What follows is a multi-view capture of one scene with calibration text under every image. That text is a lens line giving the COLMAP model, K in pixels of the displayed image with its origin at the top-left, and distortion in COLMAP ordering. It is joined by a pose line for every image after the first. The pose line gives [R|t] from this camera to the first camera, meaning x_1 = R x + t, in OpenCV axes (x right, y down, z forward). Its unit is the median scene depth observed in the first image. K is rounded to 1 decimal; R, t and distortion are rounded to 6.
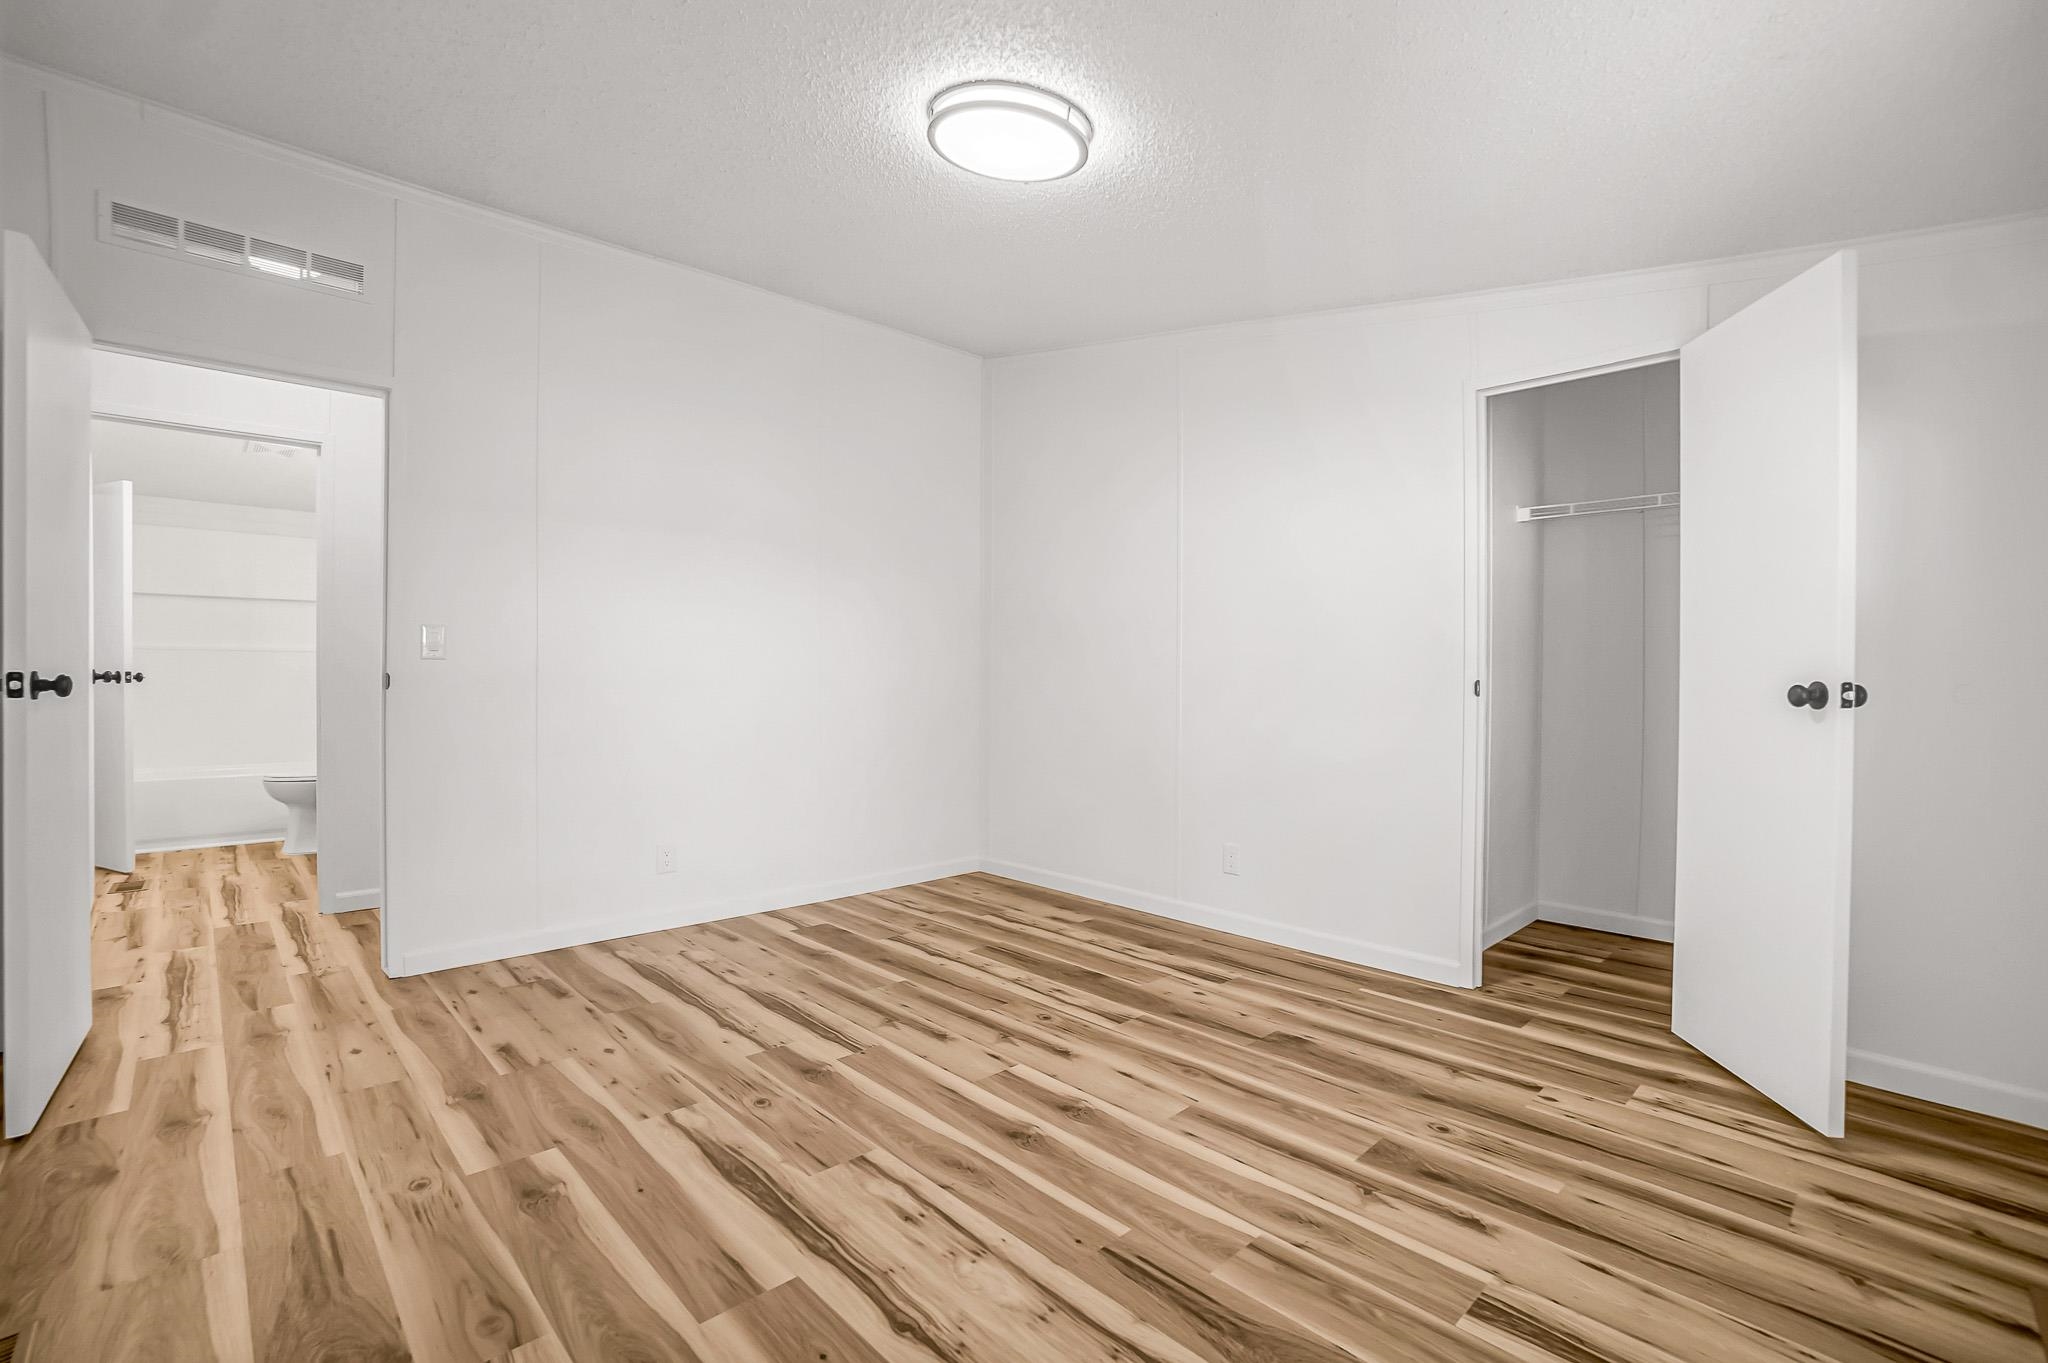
lens RADIAL K [[906.4, 0, 1035.5], [0, 906.4, 682.4], [0, 0, 1]] dist [-0.053220, 0.018740]
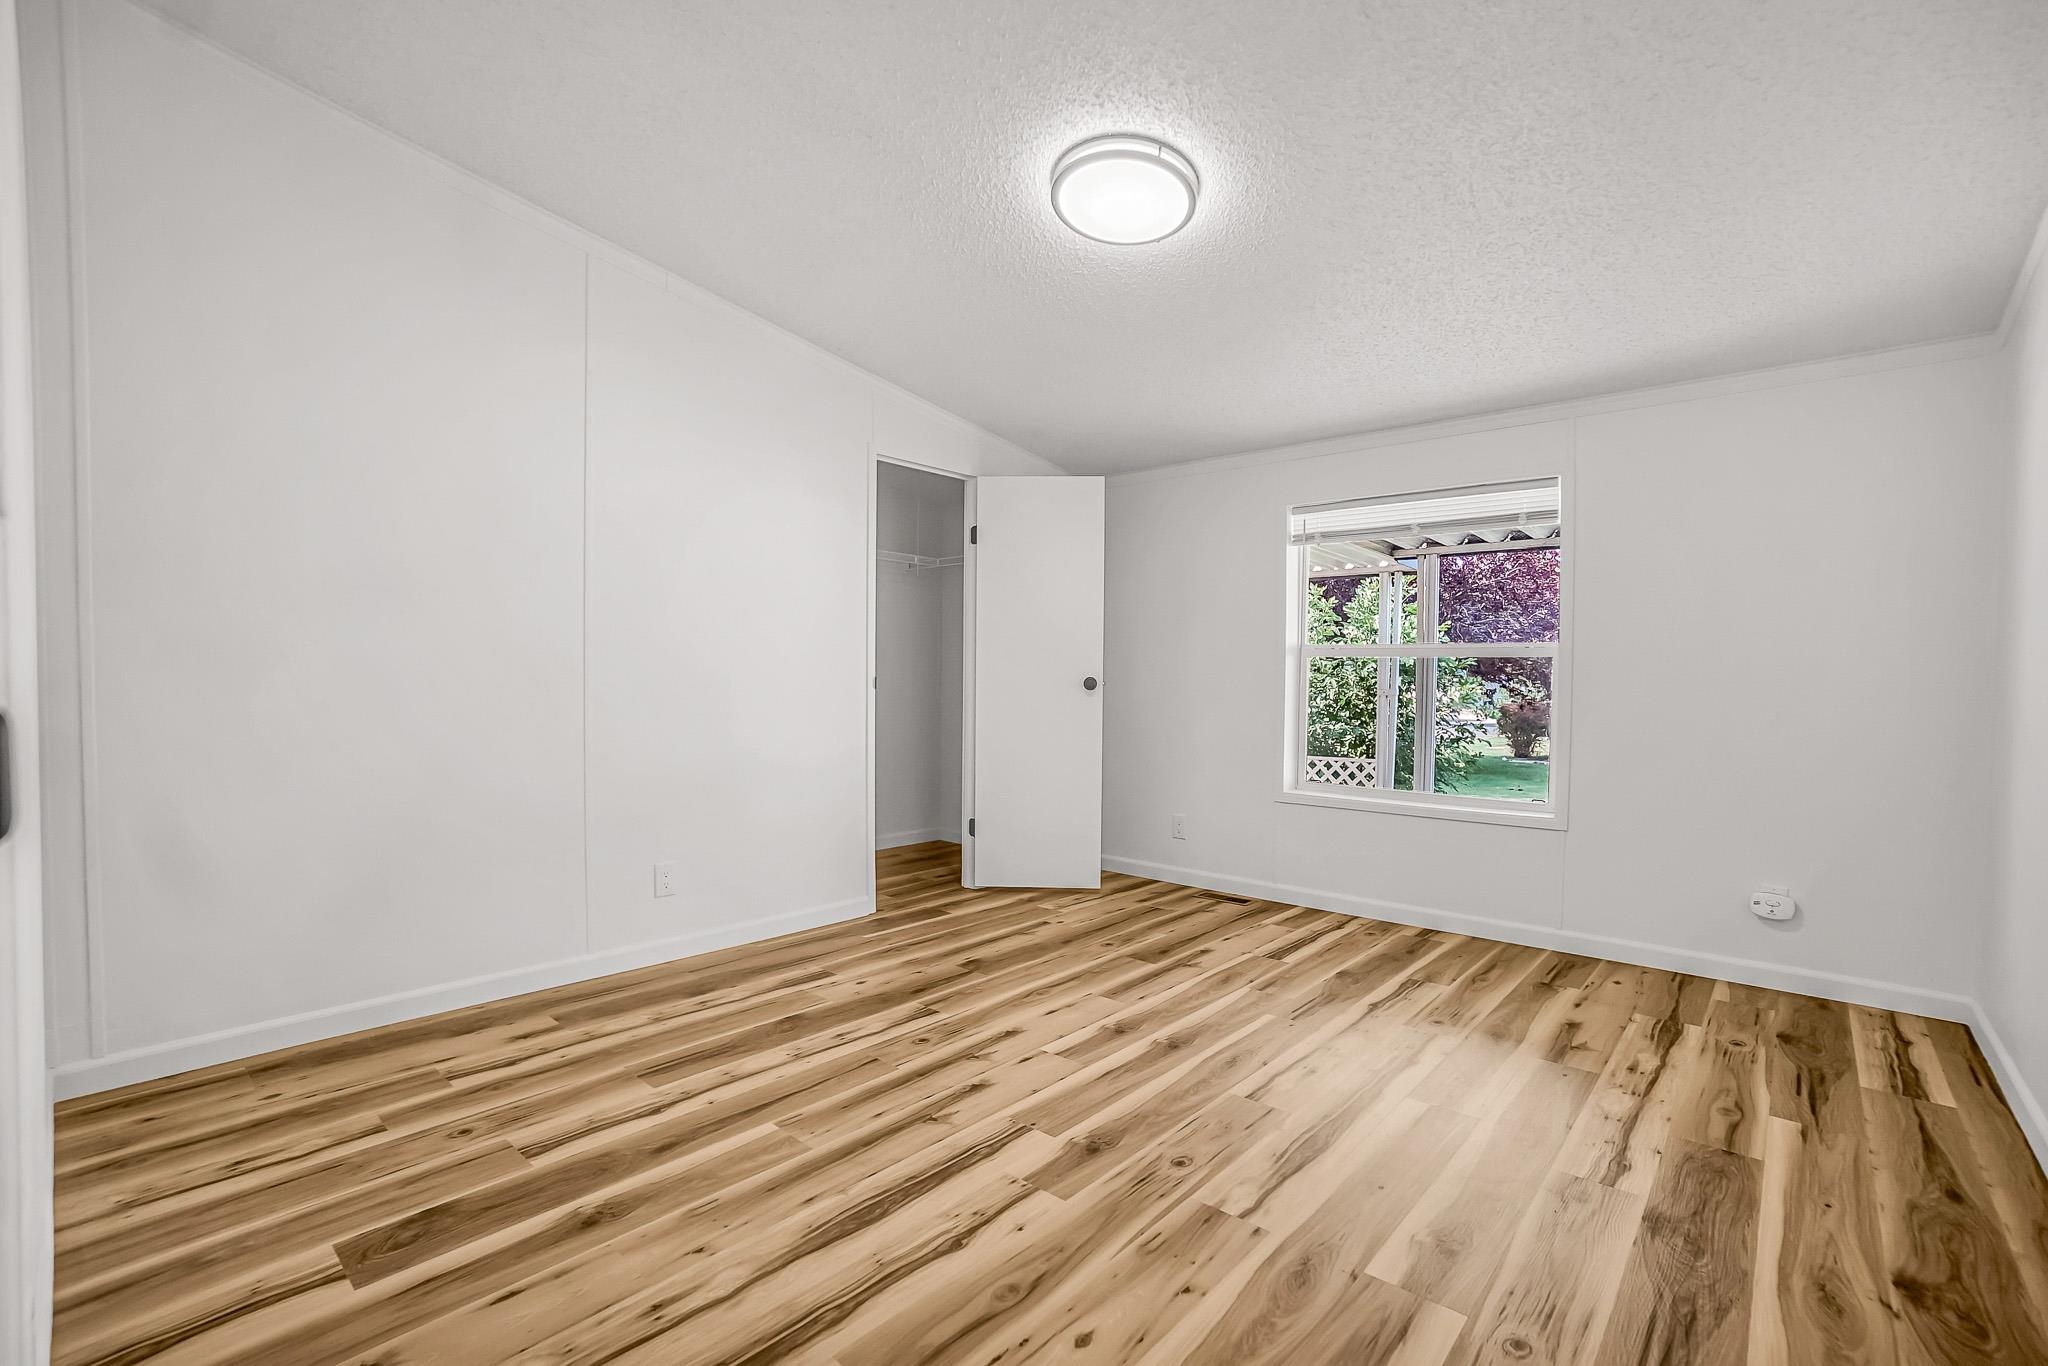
lens RADIAL K [[906.4, 0, 1035.5], [0, 906.4, 683.9], [0, 0, 1]] dist [-0.053220, 0.018740]
pose [[-0.085268, -0.013293, 0.996269, -0.968543], [-0.003828, 0.999908, 0.013014, -0.009393], [-0.996351, -0.002704, -0.085311, 1.013930]]
